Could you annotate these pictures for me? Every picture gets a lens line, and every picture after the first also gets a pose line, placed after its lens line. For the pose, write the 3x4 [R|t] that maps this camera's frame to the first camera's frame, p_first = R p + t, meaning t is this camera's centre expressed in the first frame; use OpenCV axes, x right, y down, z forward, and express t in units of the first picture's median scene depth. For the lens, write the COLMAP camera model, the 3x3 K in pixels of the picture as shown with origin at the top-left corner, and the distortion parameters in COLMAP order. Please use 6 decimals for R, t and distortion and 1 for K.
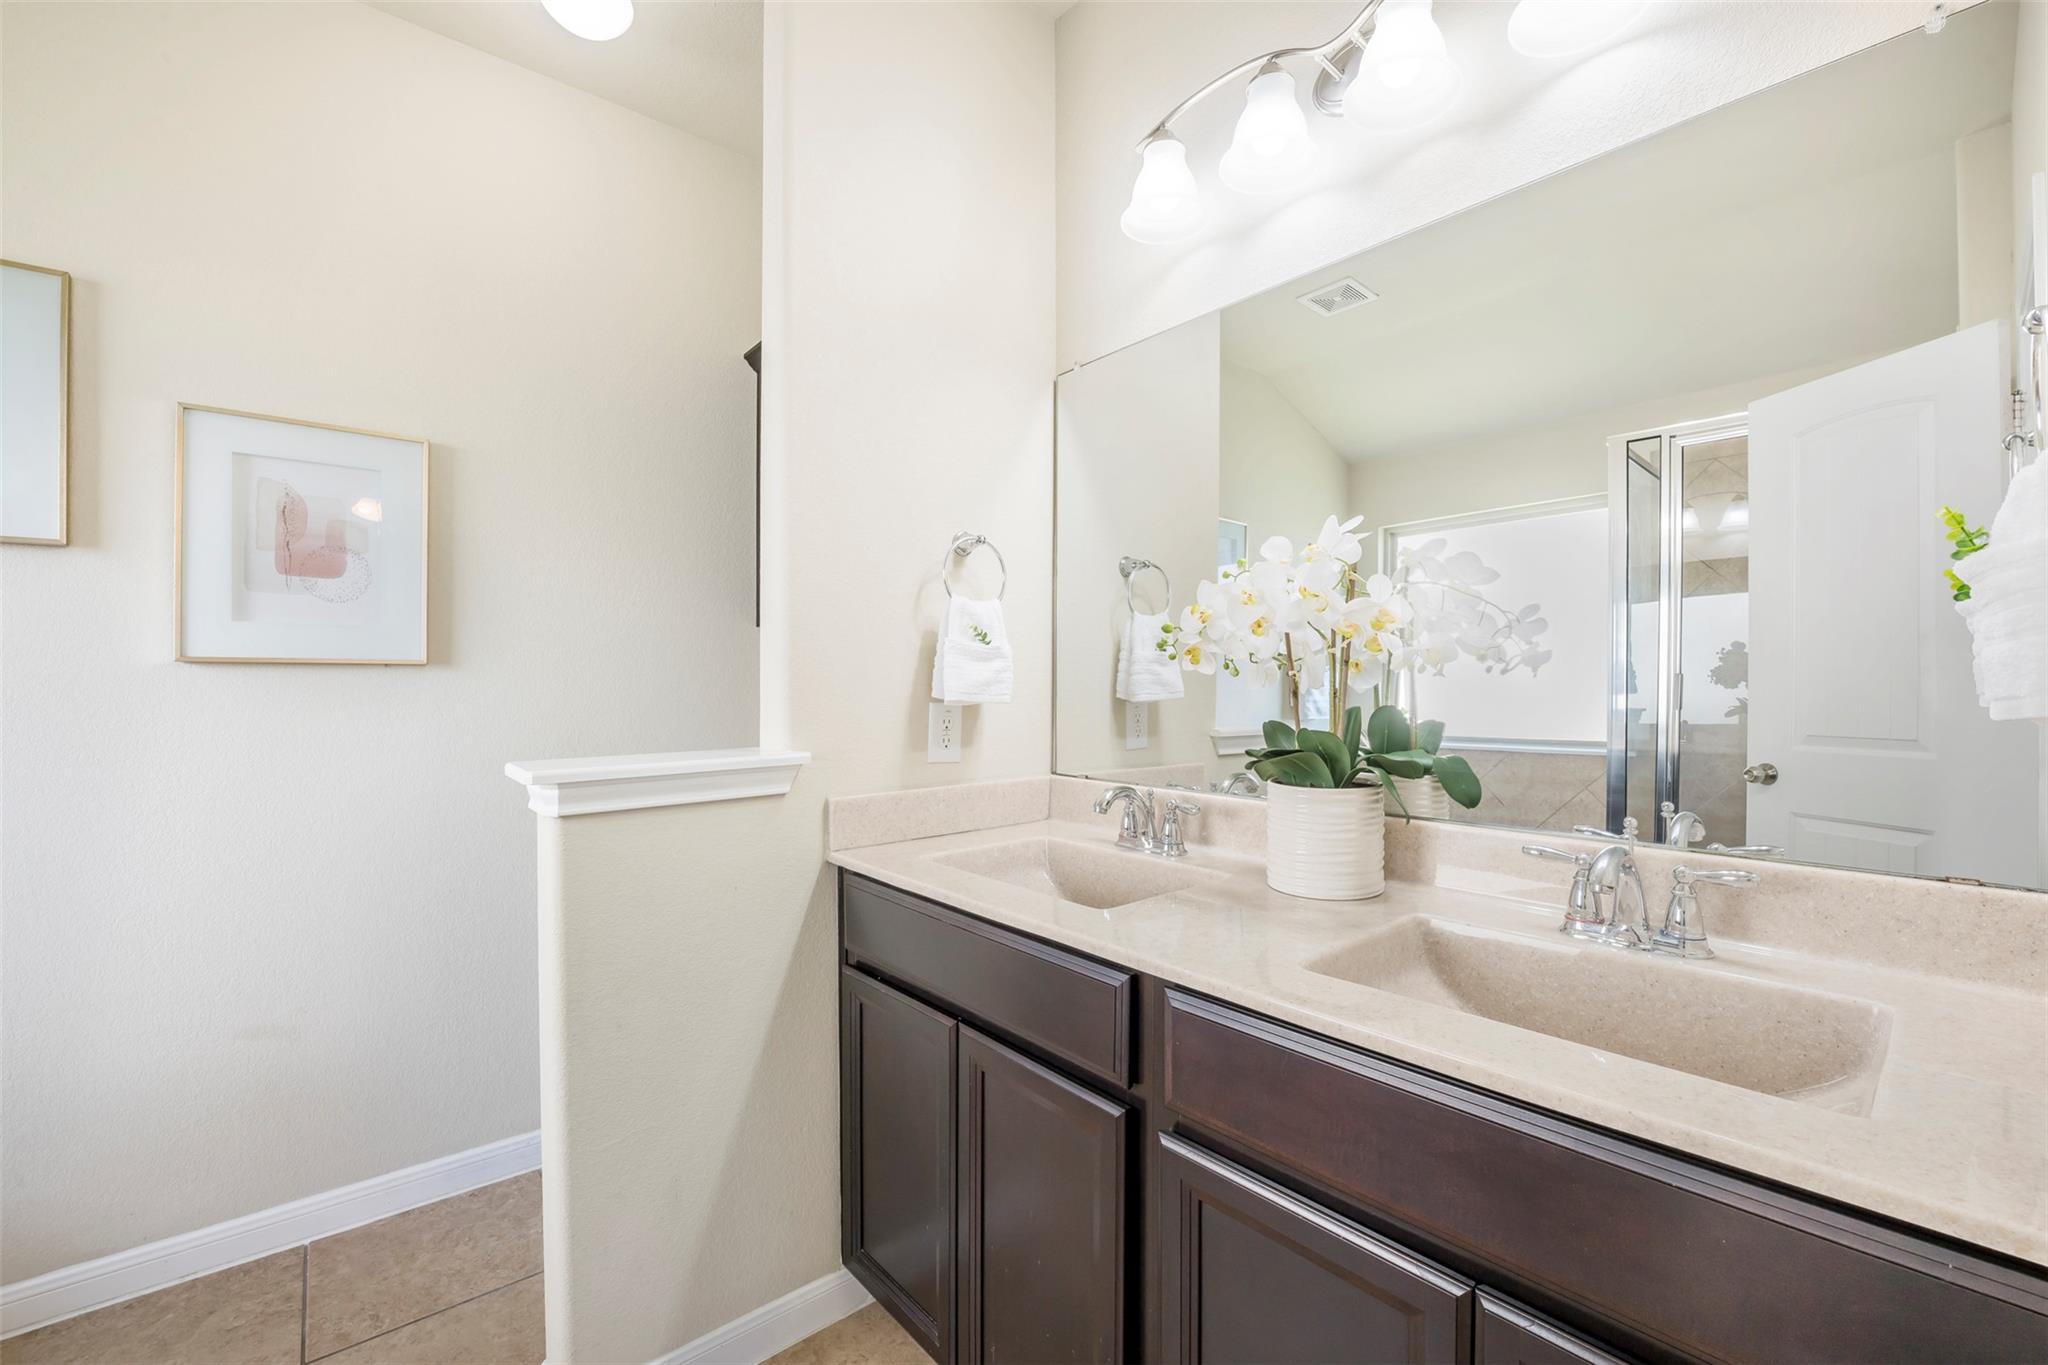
lens RADIAL K [[824.3, 0, 1030.2], [0, 824.3, 681.2], [0, 0, 1]] dist [-0.021288, 0.000519]
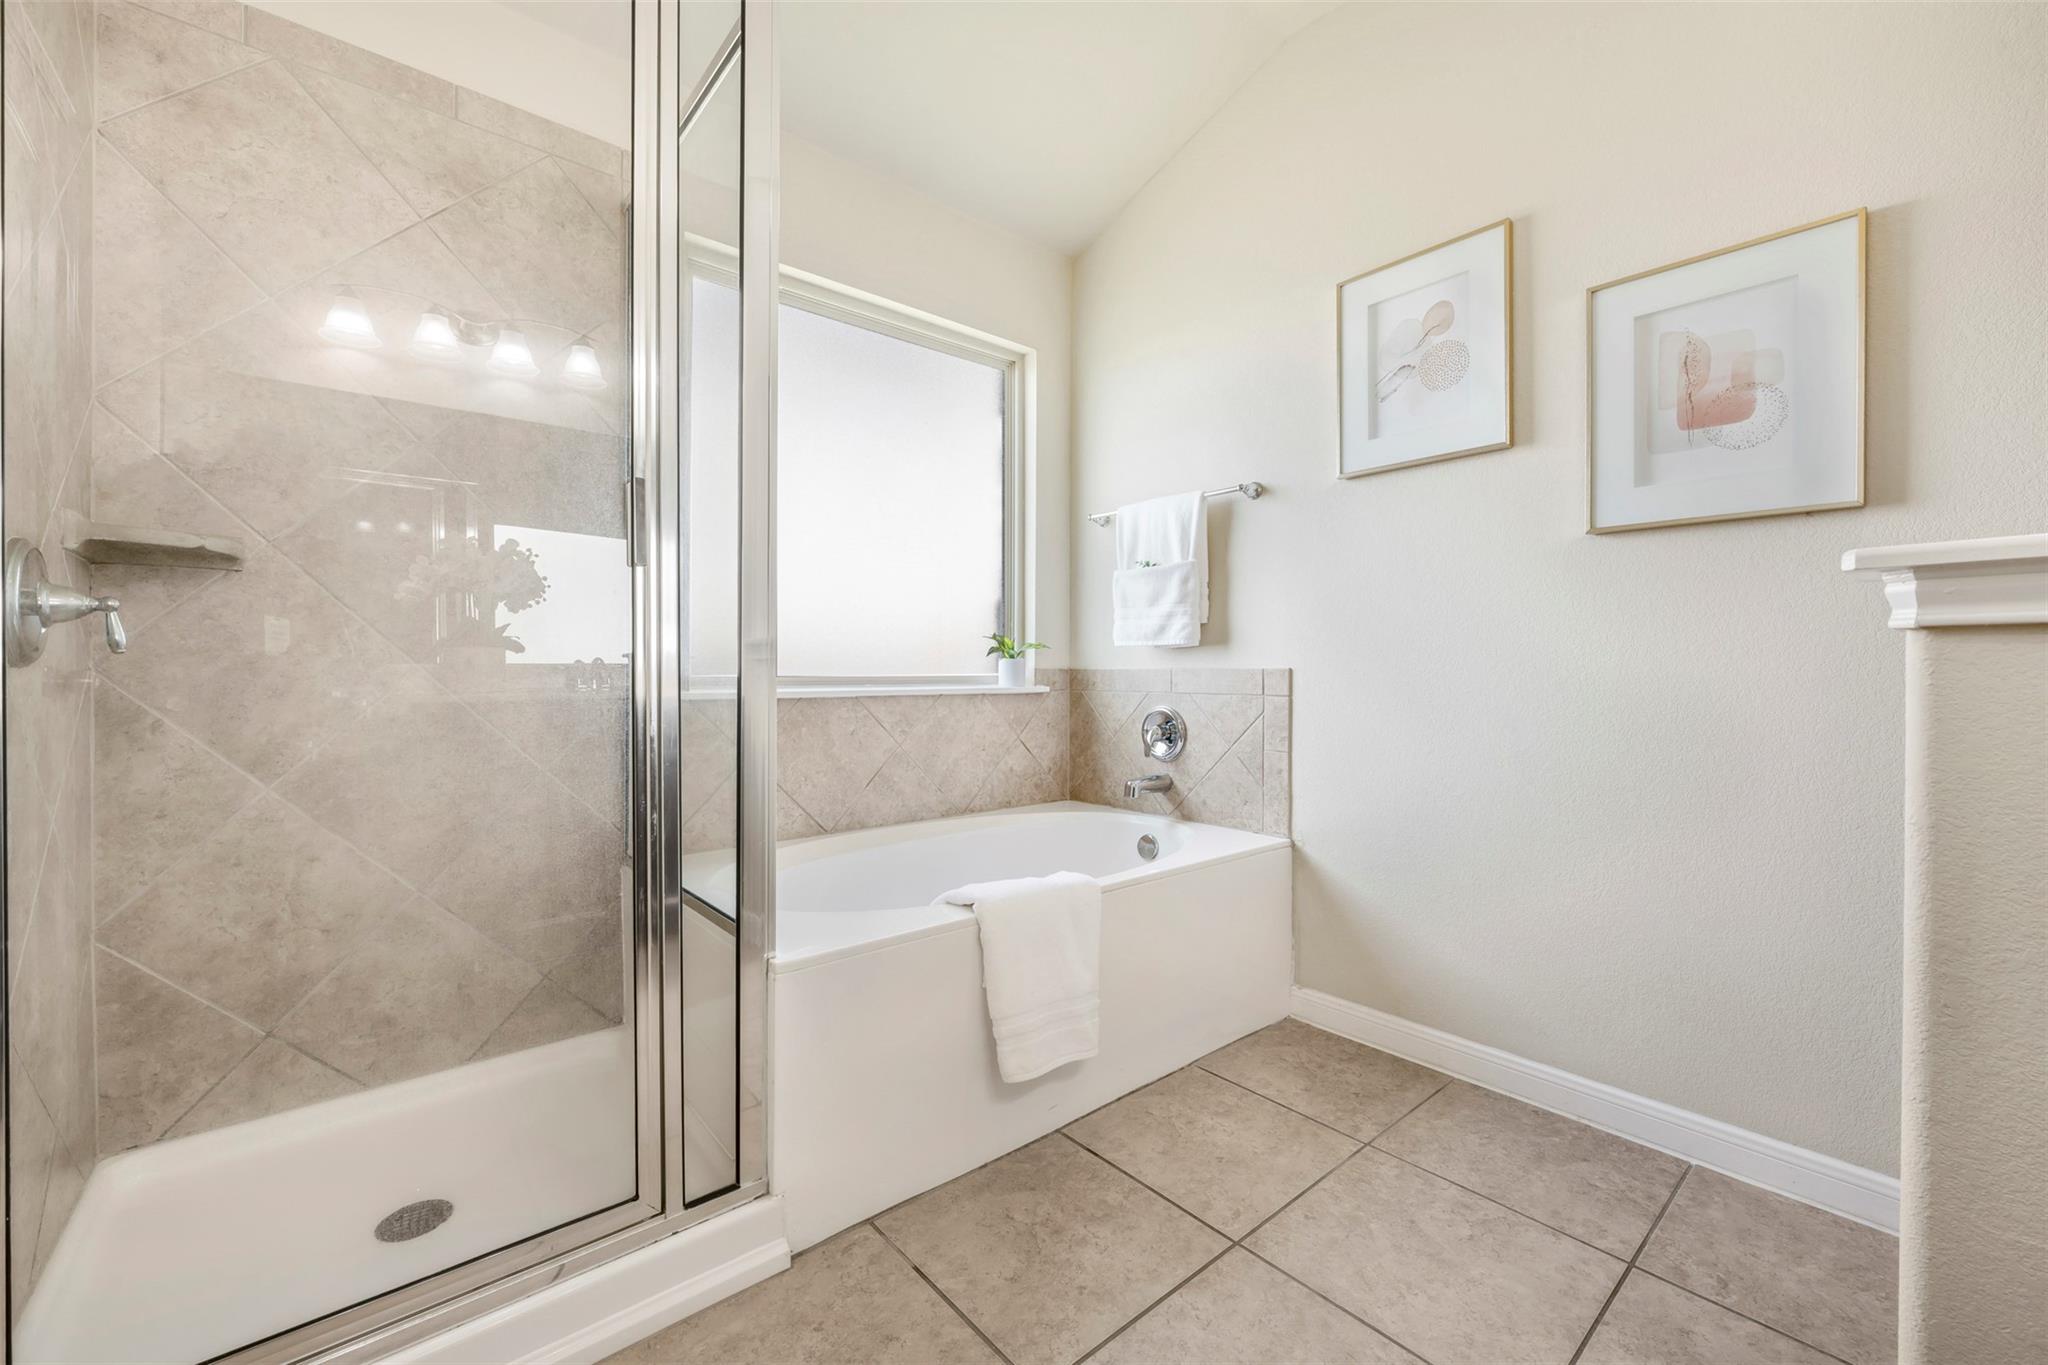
lens RADIAL K [[812.1, 0, 1026.9], [0, 812.1, 669.0], [0, 0, 1]] dist [-0.016732, 0.000090]
pose [[-0.014300, 0.003555, -0.999891, 0.006973], [0.000869, 0.999993, 0.003543, 0.147650], [0.999897, -0.000818, -0.014303, 0.277249]]
